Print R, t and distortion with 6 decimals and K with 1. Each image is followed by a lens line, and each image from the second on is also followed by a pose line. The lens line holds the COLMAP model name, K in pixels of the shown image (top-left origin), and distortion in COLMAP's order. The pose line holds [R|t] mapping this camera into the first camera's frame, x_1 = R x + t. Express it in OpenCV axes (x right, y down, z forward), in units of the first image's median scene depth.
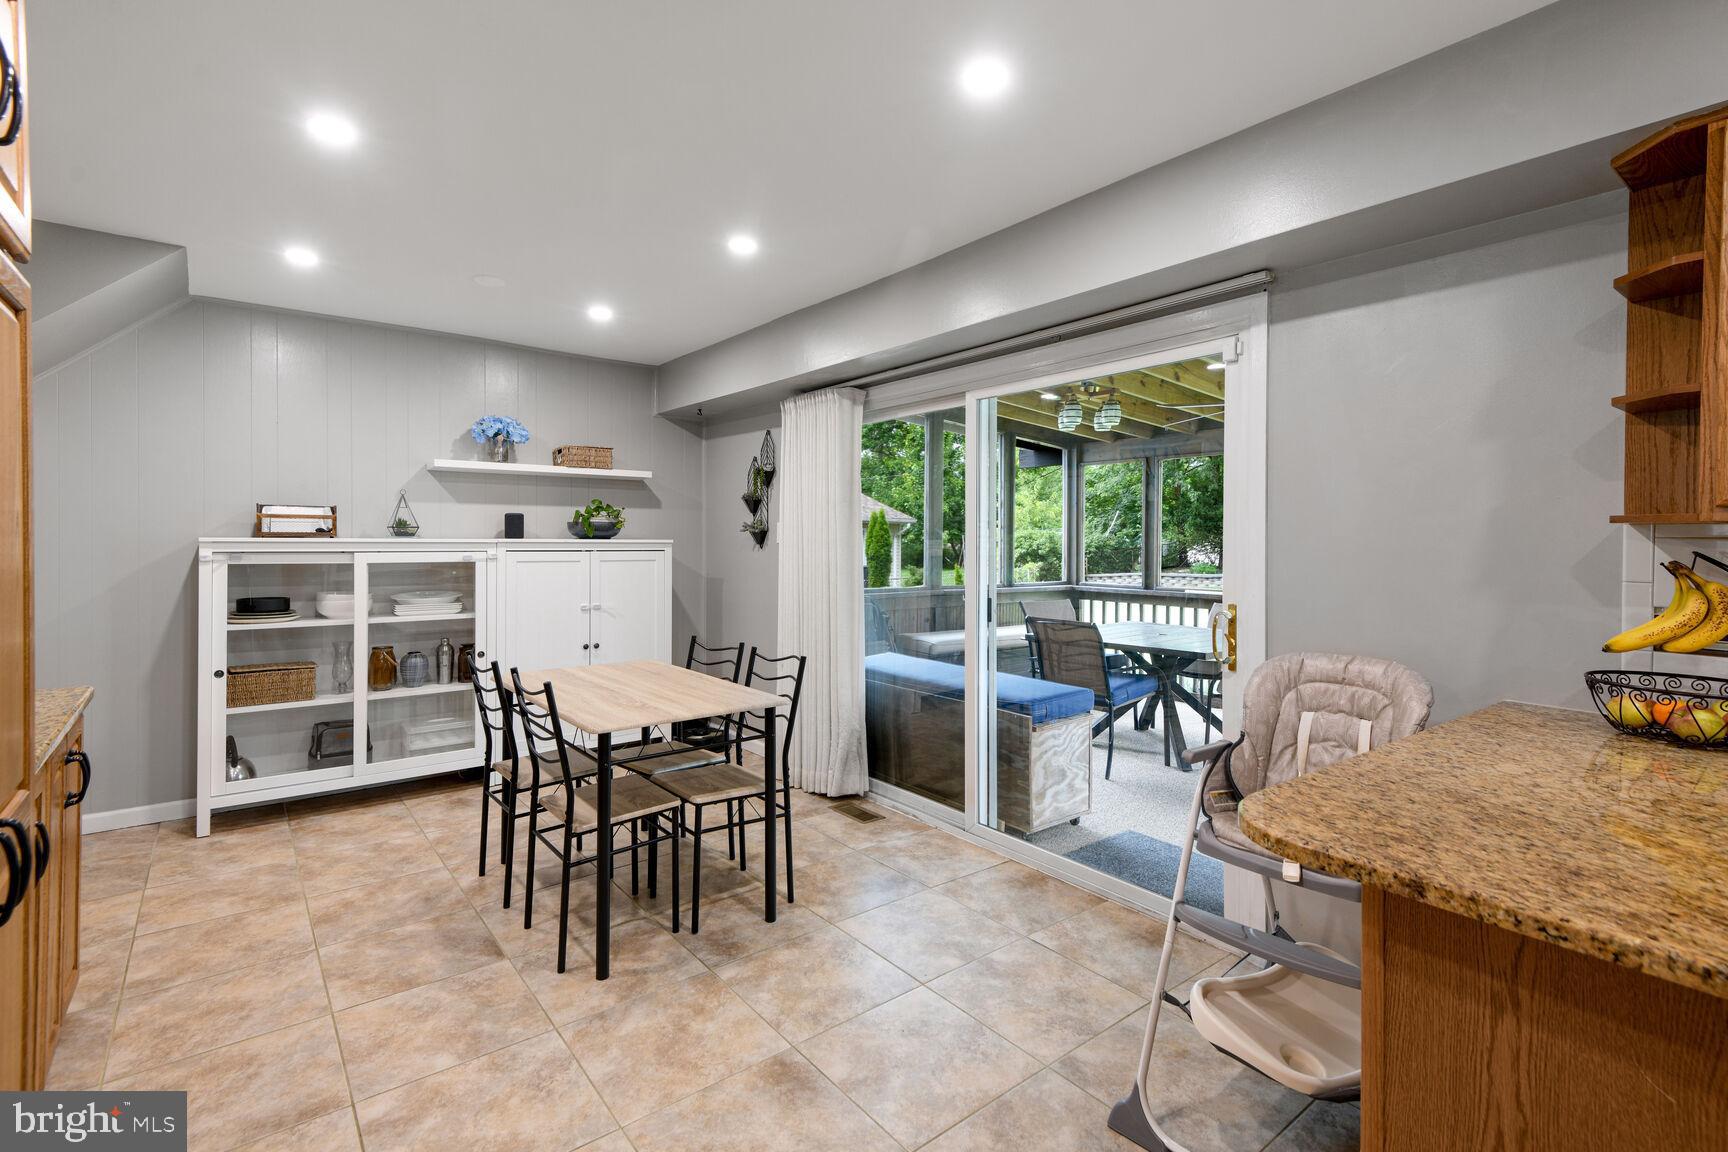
lens RADIAL K [[810.8, 0, 862.8], [0, 810.8, 539.5], [0, 0, 1]] dist [0.027437, -0.000829]
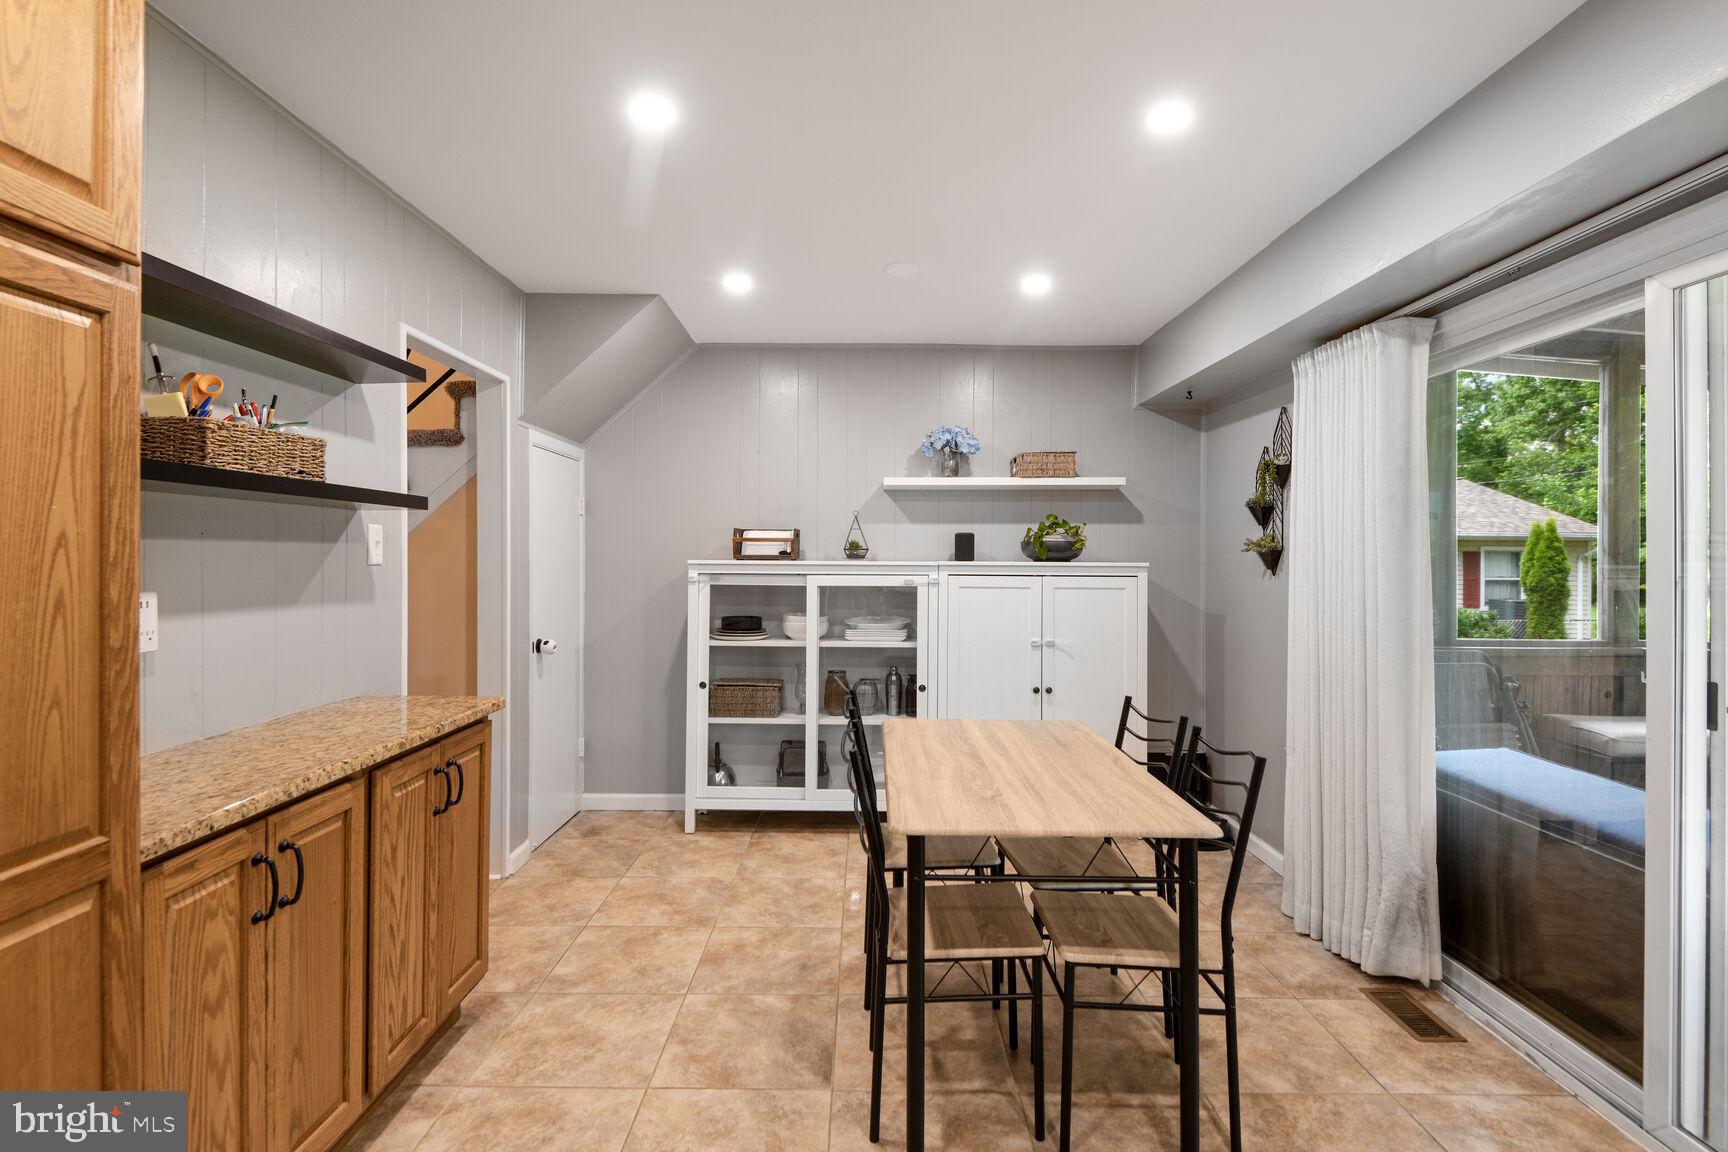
lens RADIAL K [[837.5, 0, 855.2], [0, 837.5, 555.8], [0, 0, 1]] dist [0.031333, -0.022516]
pose [[0.778350, -0.002960, -0.627824, 0.064030], [-0.001695, 0.999975, -0.006816, -0.000419], [0.627828, 0.006370, 0.778326, 0.236397]]
